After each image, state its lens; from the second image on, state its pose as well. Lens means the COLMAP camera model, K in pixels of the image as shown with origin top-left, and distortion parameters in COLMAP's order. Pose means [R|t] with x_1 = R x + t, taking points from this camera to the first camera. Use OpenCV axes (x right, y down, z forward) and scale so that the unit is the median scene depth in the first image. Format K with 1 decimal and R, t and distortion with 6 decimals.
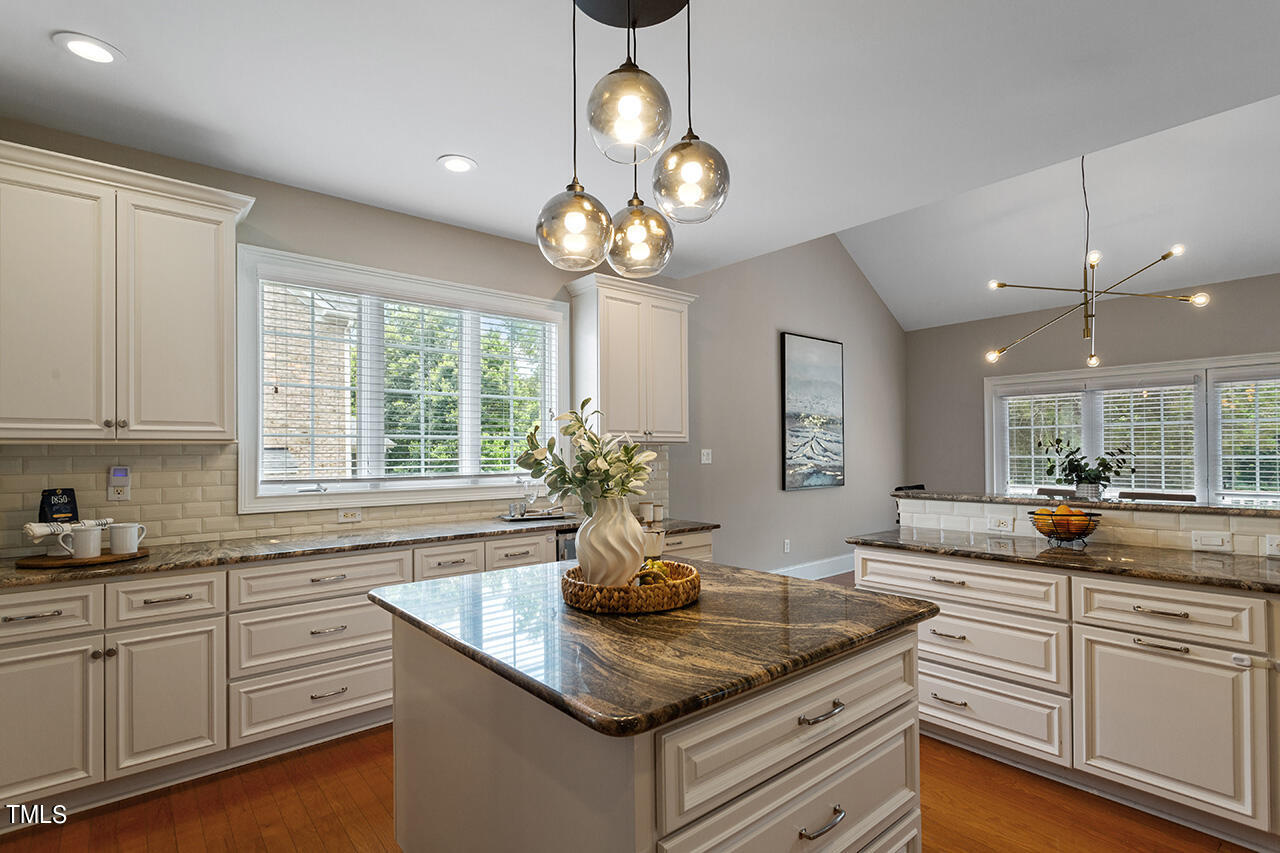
lens RADIAL K [[616.8, 0, 638.0], [0, 616.8, 444.3], [0, 0, 1]] dist [-0.000736, 0.000399]
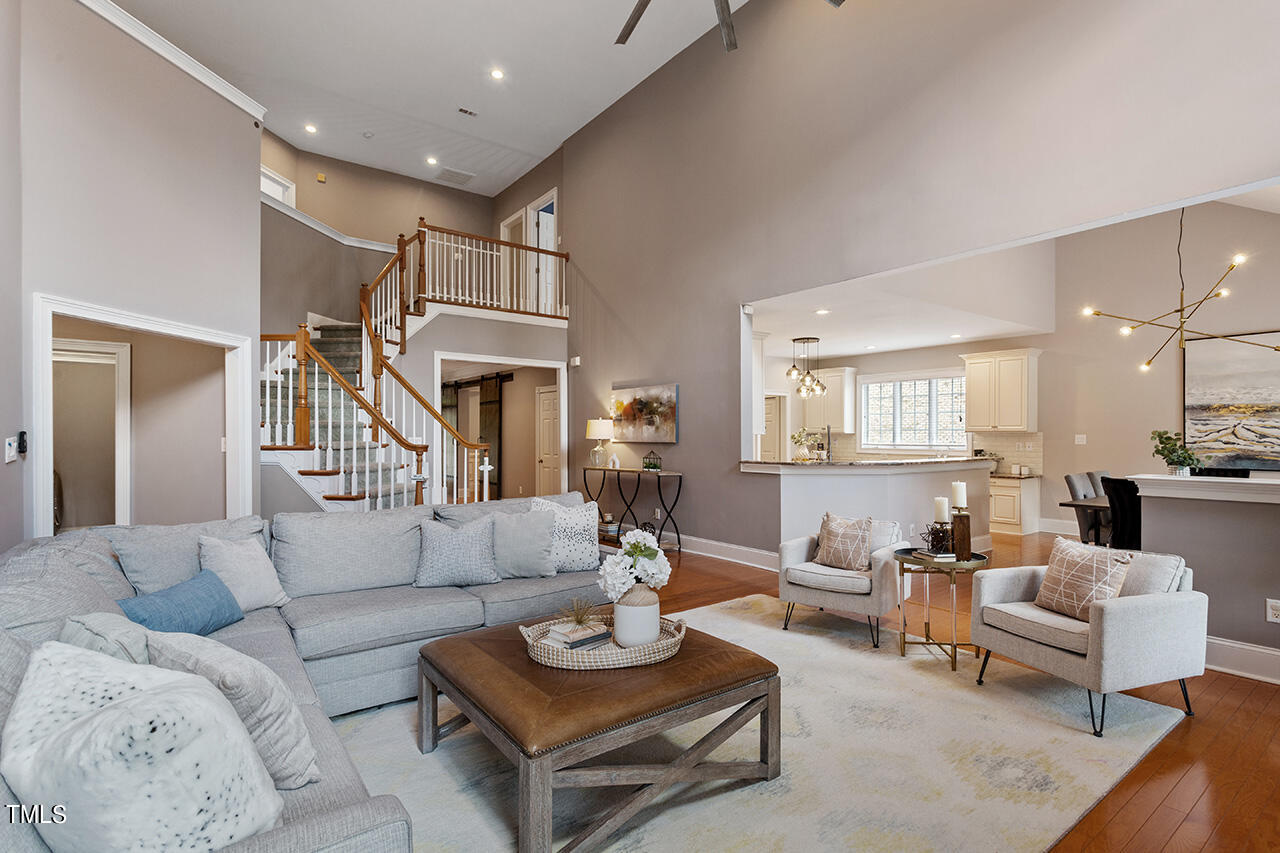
lens RADIAL K [[616.8, 0, 638.0], [0, 616.8, 444.3], [0, 0, 1]] dist [-0.000736, 0.000399]
pose [[-0.057299, 0.021585, -0.998124, 1.480286], [0.012521, 0.999703, 0.020900, -0.012711], [0.998279, -0.011300, -0.057553, -0.021782]]
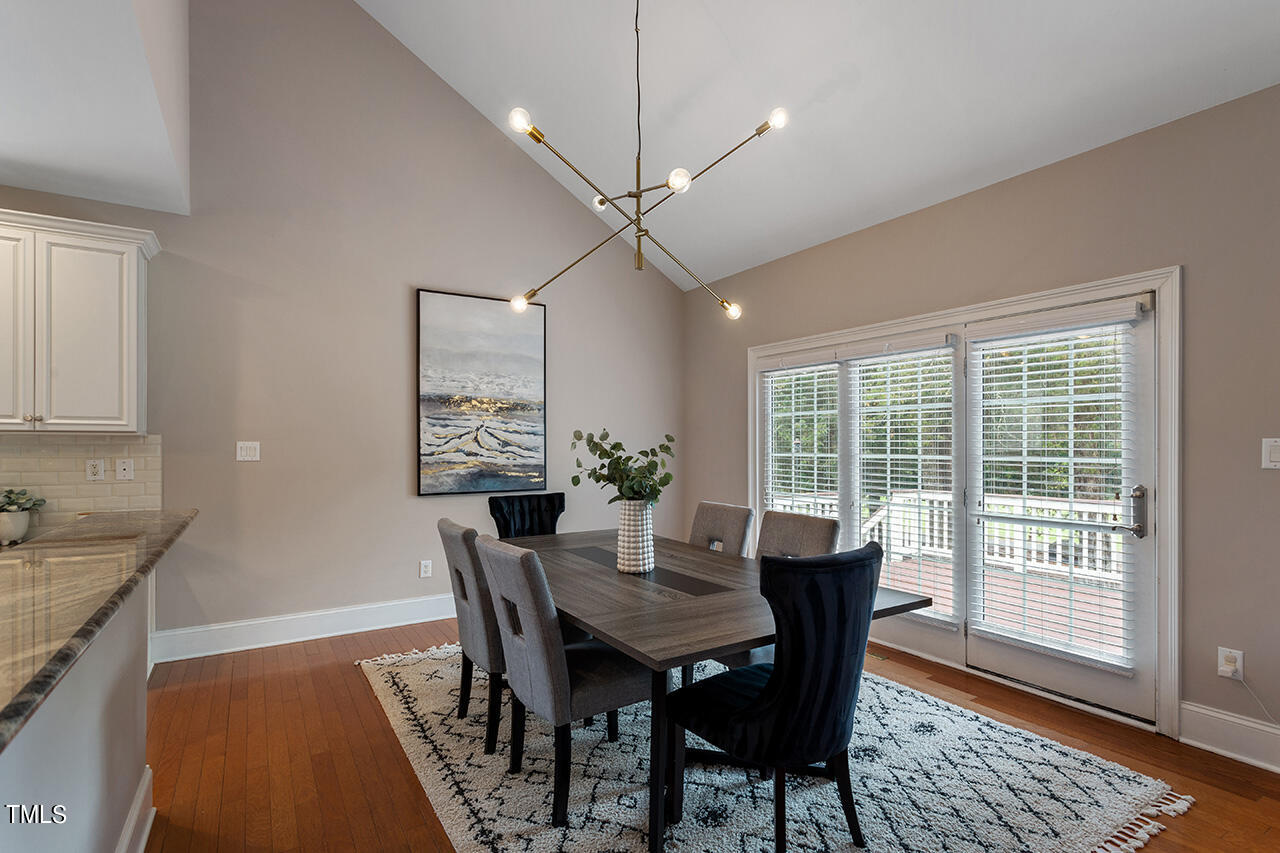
lens RADIAL K [[616.8, 0, 638.0], [0, 616.8, 444.3], [0, 0, 1]] dist [-0.000736, 0.000399]
pose [[0.990833, 0.006467, -0.134936, 0.589587], [-0.004779, 0.999906, 0.012832, -0.000634], [0.135007, -0.012070, 0.990771, 0.267528]]
